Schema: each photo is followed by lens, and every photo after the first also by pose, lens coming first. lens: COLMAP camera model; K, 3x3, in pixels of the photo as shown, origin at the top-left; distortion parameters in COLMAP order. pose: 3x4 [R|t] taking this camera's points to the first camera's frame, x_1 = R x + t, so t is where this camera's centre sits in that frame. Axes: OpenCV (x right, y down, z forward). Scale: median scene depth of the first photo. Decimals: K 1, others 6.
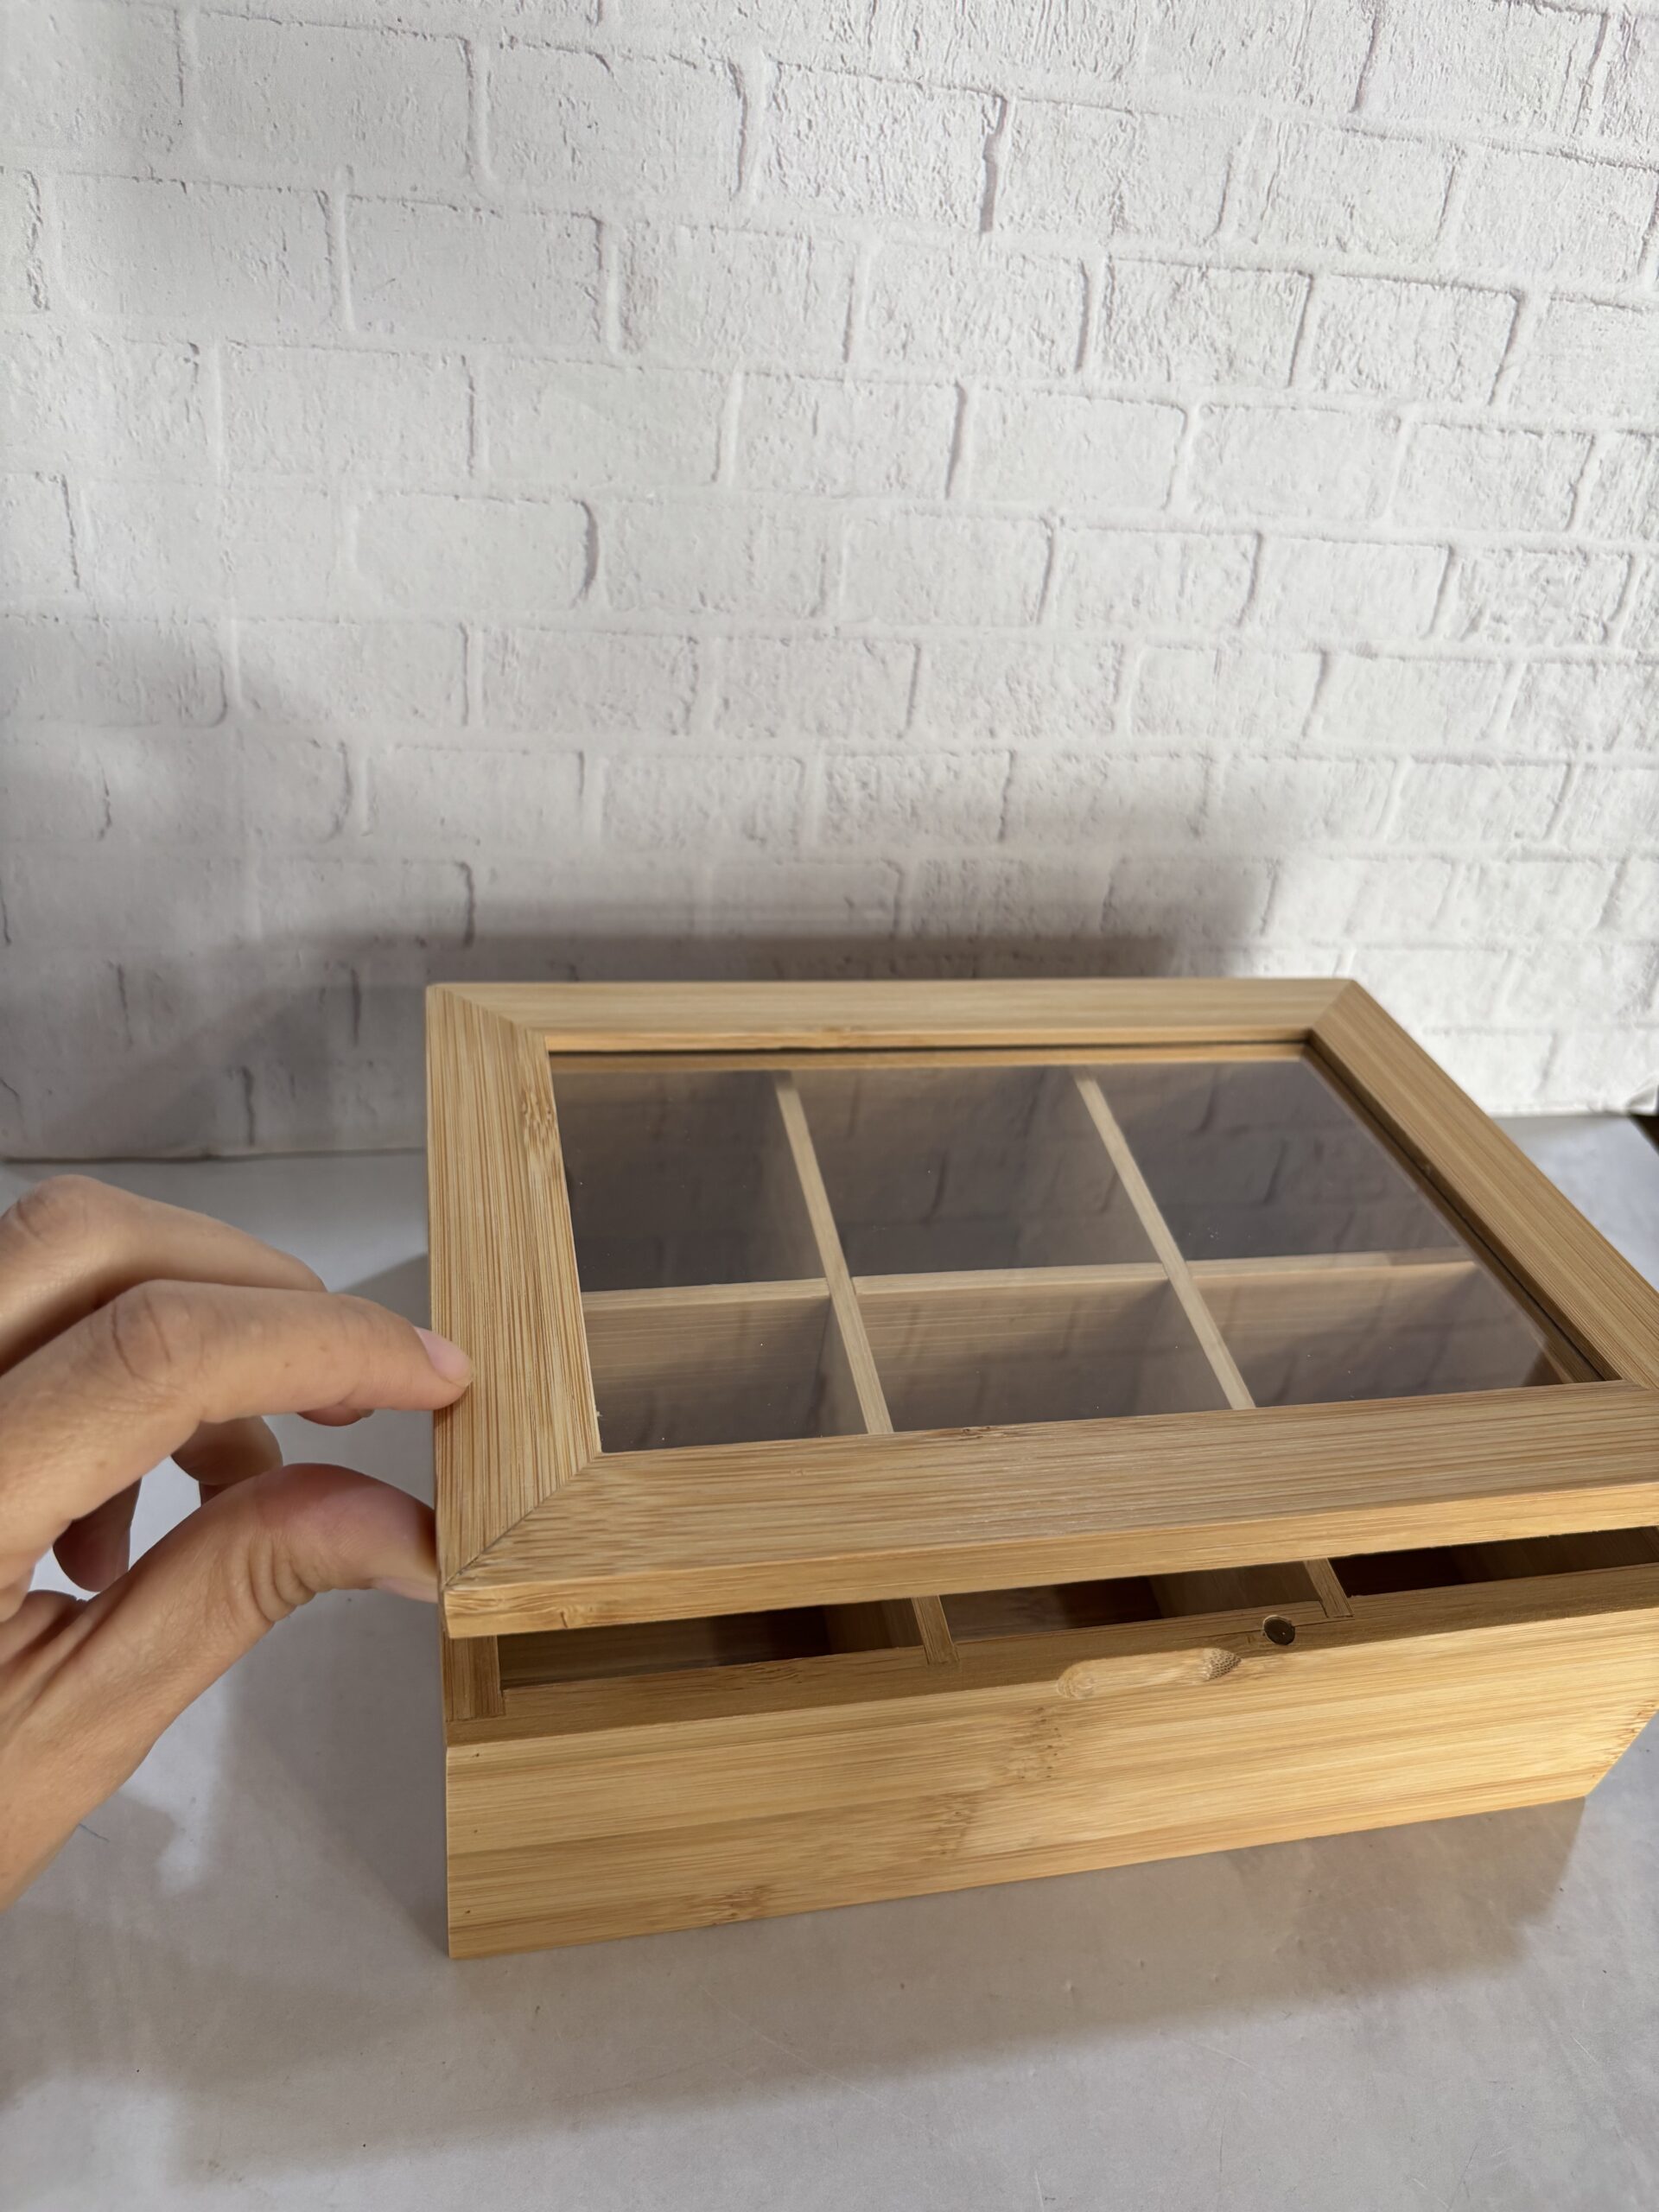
lens RADIAL K [[1806.9, 0, 853.5], [0, 1806.9, 1100.7], [0, 0, 1]] dist [-0.007565, -0.032756]
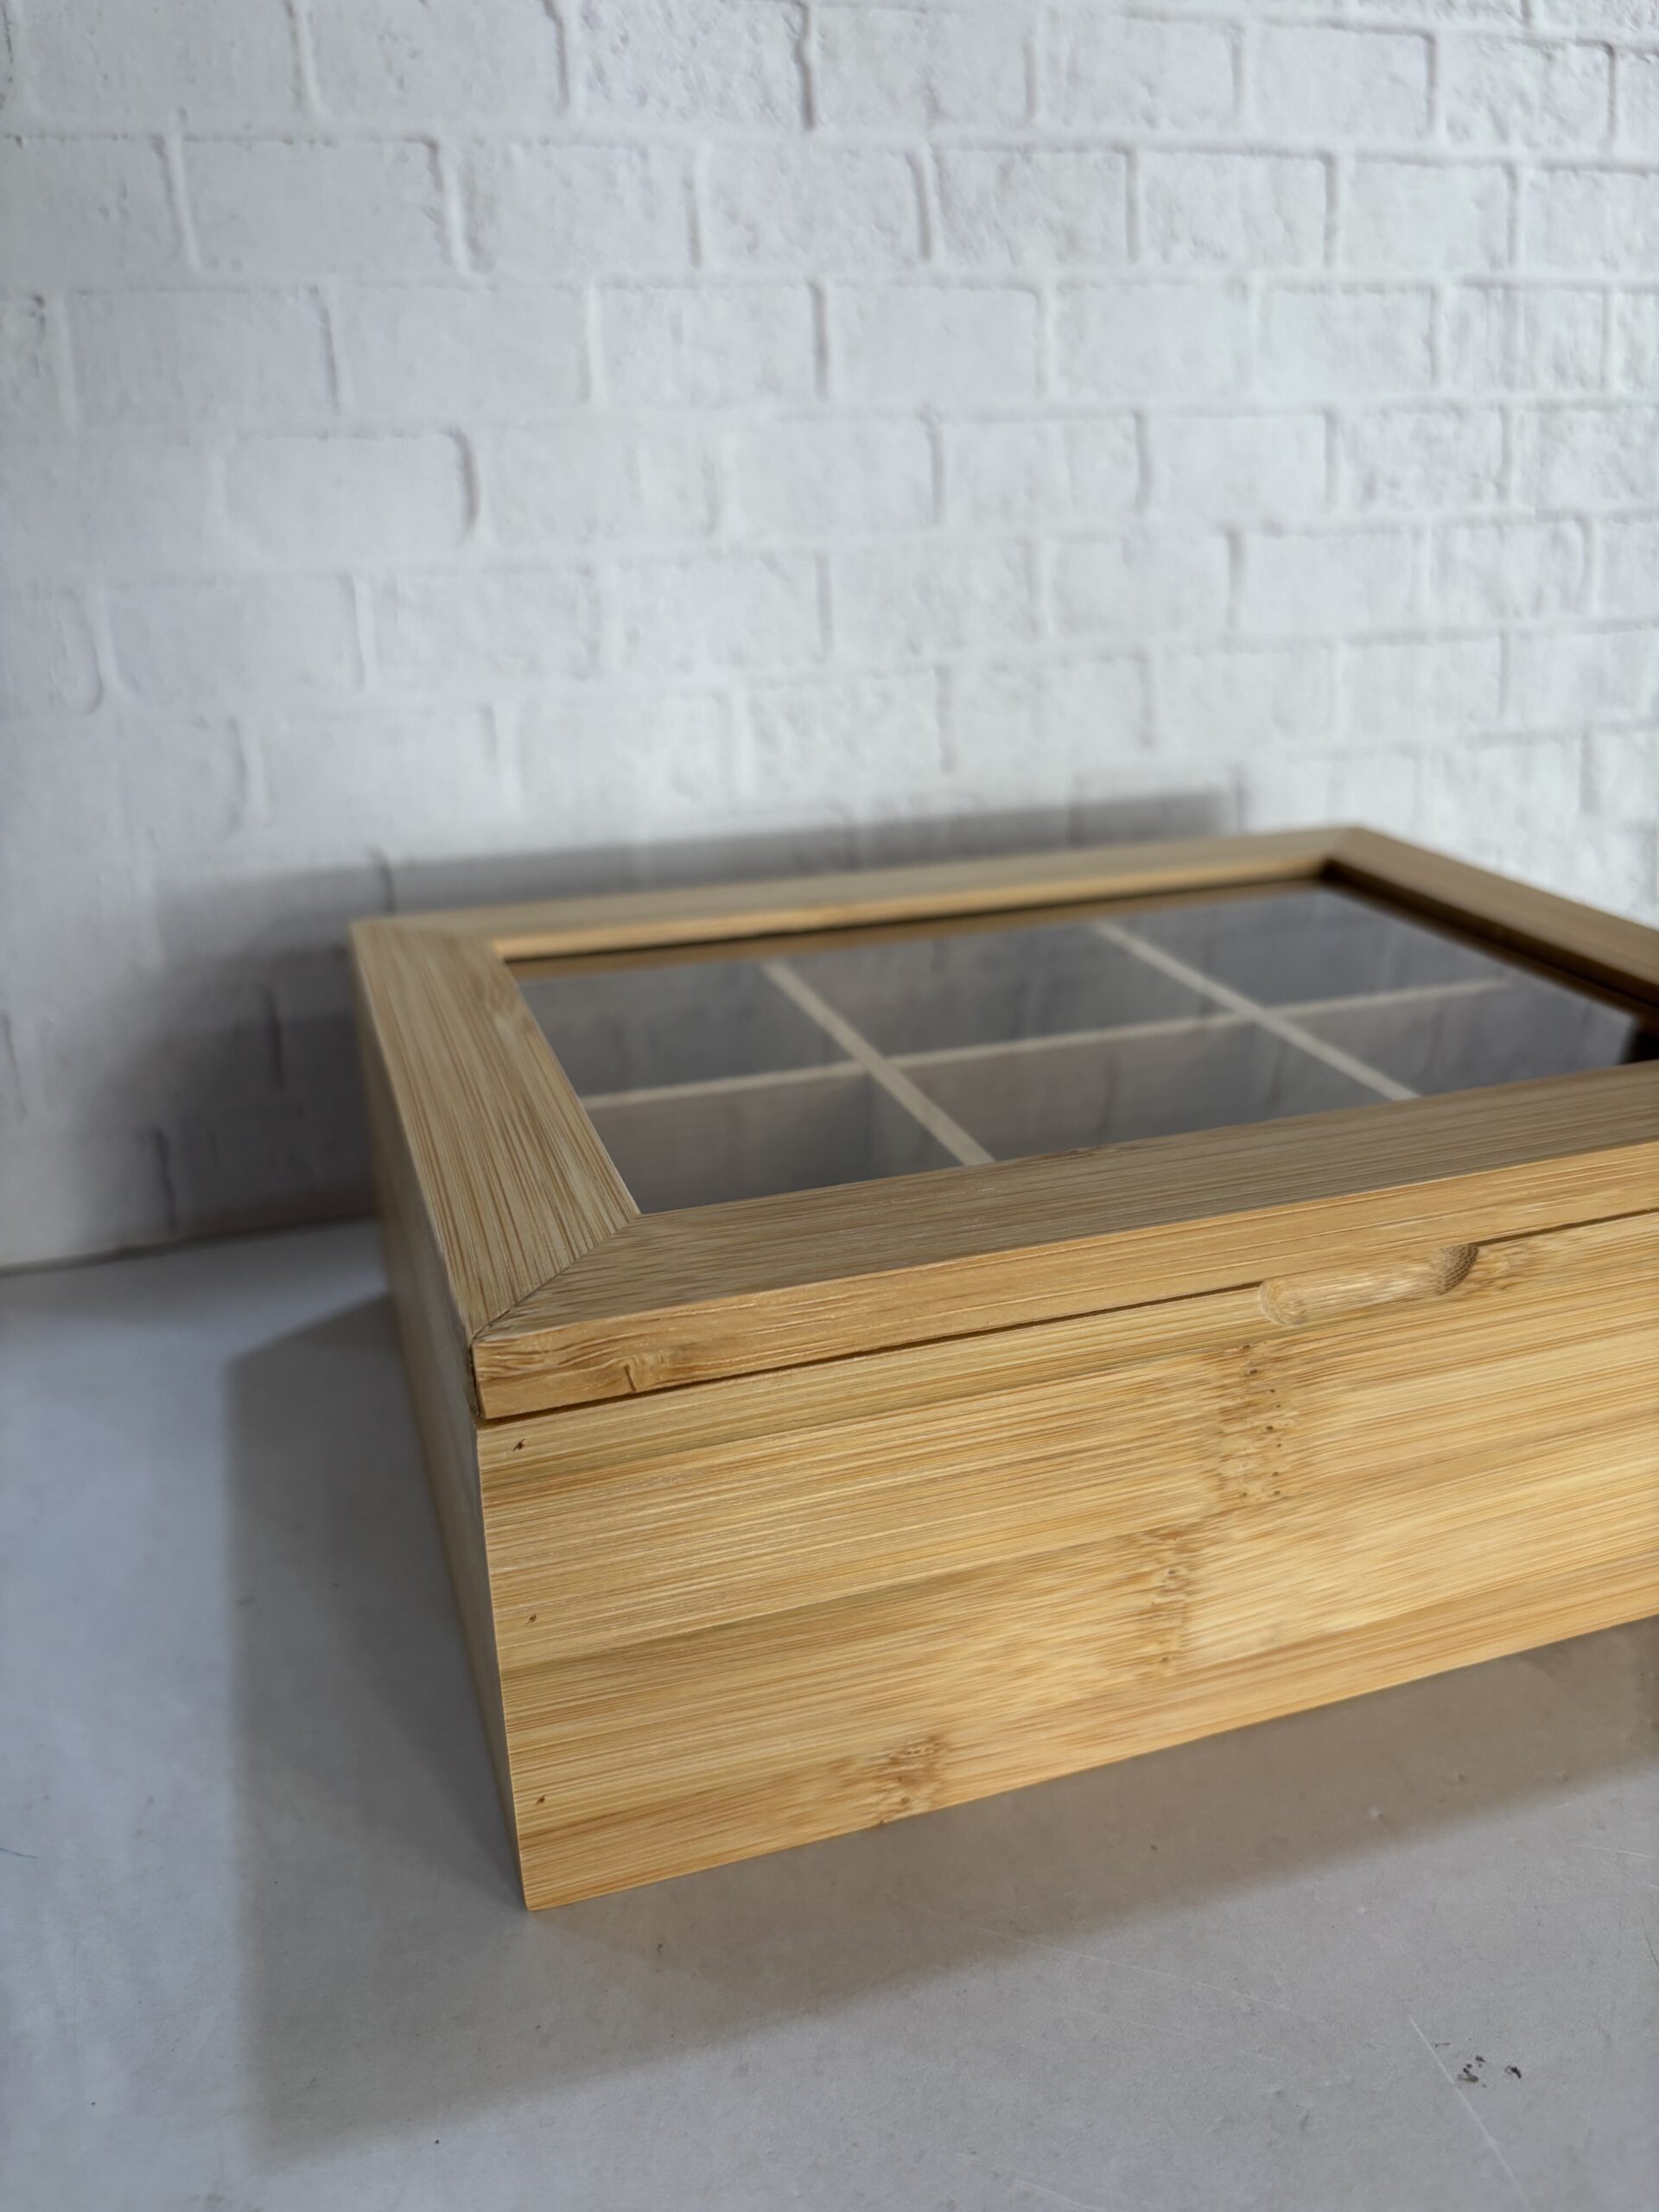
lens RADIAL K [[1806.9, 0, 831.5], [0, 1806.9, 1092.3], [0, 0, 1]] dist [-0.007565, -0.032756]
pose [[0.981657, -0.182902, 0.053811, -0.063011], [0.190626, 0.936840, -0.293245, 0.299225], [0.003222, 0.298124, 0.954522, 0.168776]]
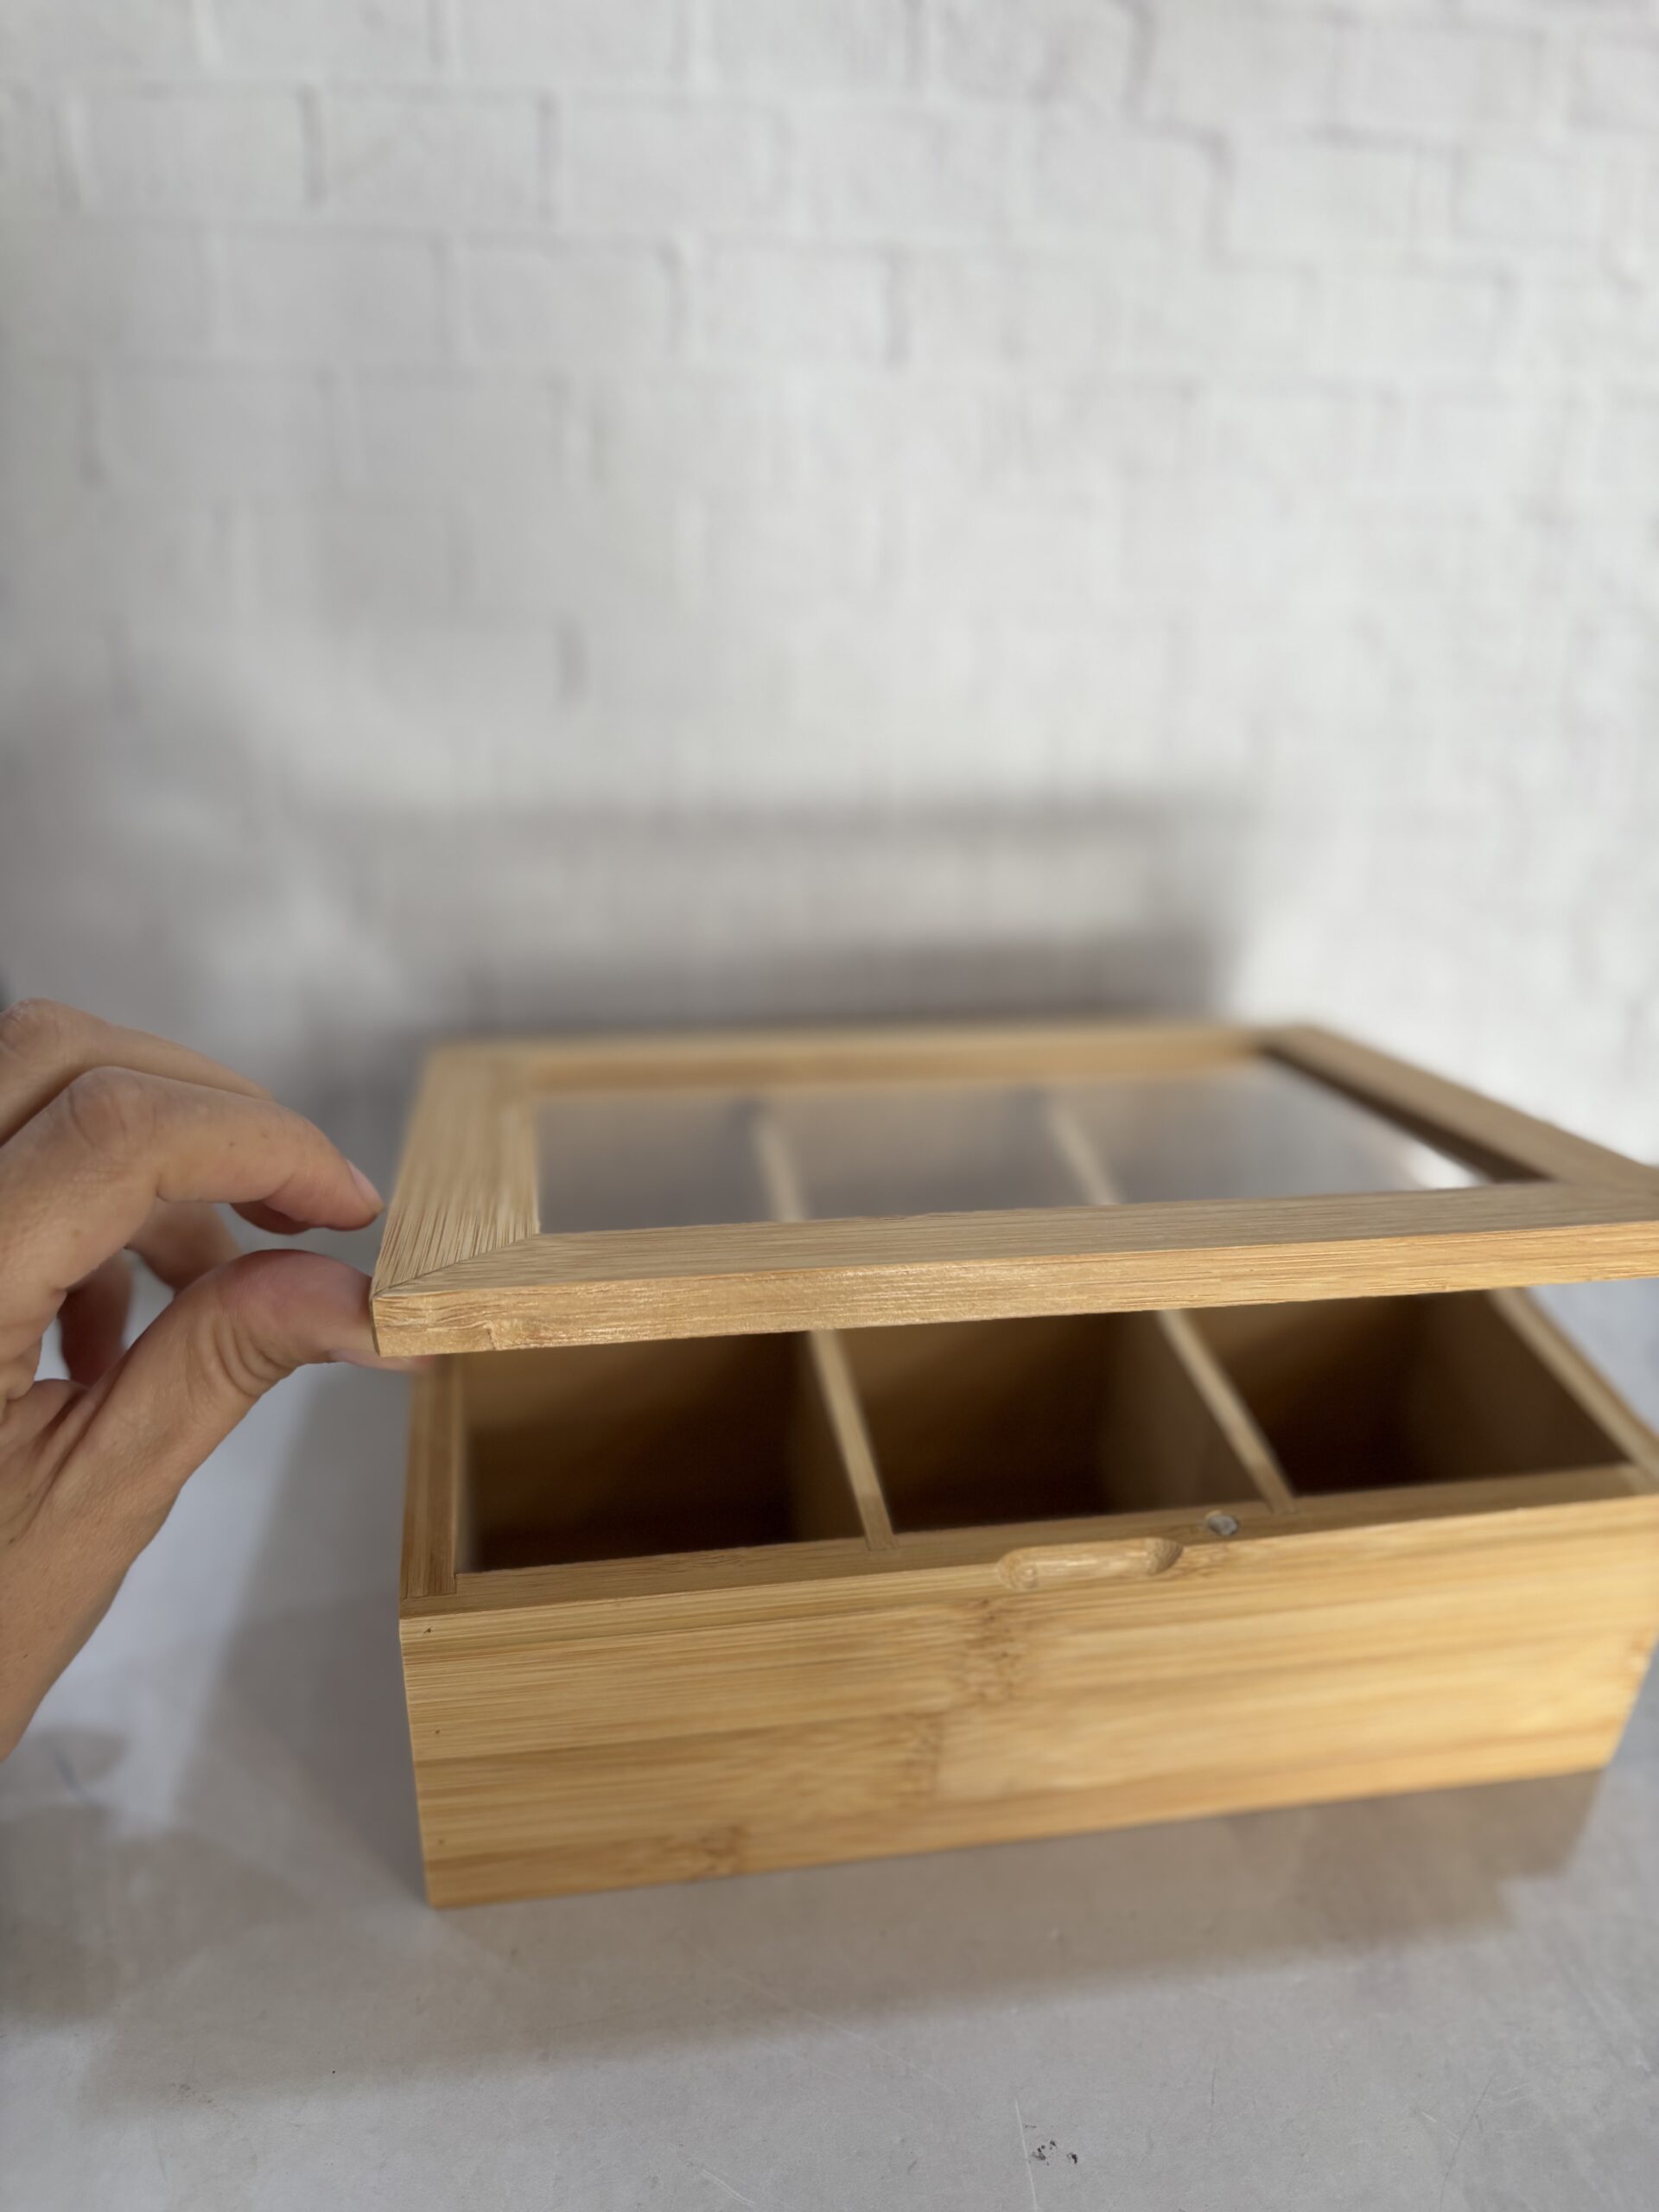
lens RADIAL K [[1806.9, 0, 843.3], [0, 1806.9, 1095.3], [0, 0, 1]] dist [-0.007565, -0.032756]
pose [[0.995361, -0.065872, -0.070121, 0.079813], [0.051461, 0.980345, -0.190460, 0.172959], [0.081289, 0.185968, 0.979187, -0.041715]]
